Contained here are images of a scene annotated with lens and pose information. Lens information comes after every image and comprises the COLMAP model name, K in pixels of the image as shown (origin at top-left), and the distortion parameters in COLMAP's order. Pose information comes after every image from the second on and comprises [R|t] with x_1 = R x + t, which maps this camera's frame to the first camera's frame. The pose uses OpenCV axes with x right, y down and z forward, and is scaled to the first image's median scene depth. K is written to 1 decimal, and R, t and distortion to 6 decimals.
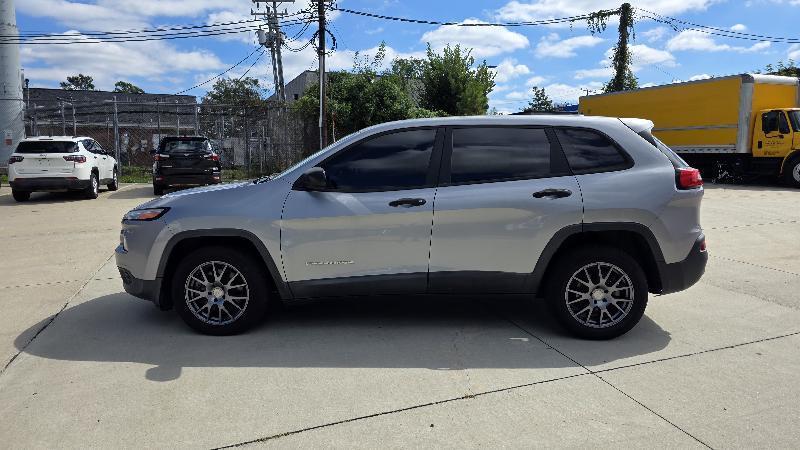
lens RADIAL K [[540.2, 0, 398.4], [0, 540.2, 222.8], [0, 0, 1]] dist [0.055983, -0.056689]
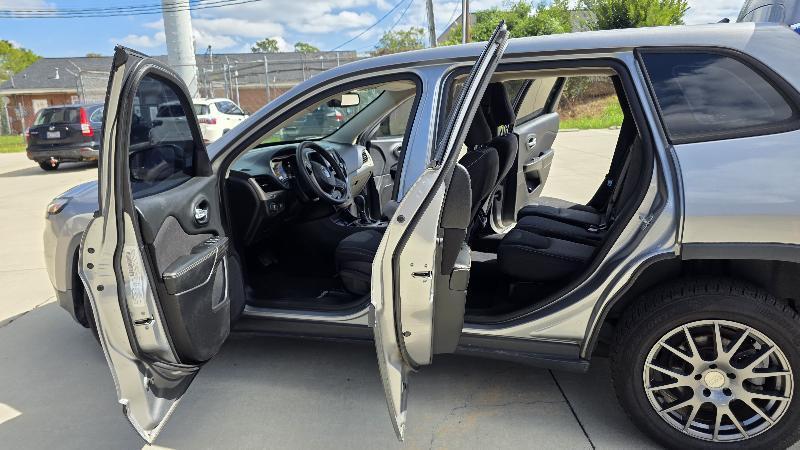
lens RADIAL K [[540.2, 0, 398.4], [0, 540.2, 222.8], [0, 0, 1]] dist [0.055983, -0.056689]
pose [[0.950891, 0.025726, -0.308454, 0.238831], [0.002694, 0.995815, 0.091358, -0.063950], [0.309513, -0.087702, 0.946842, 0.428544]]
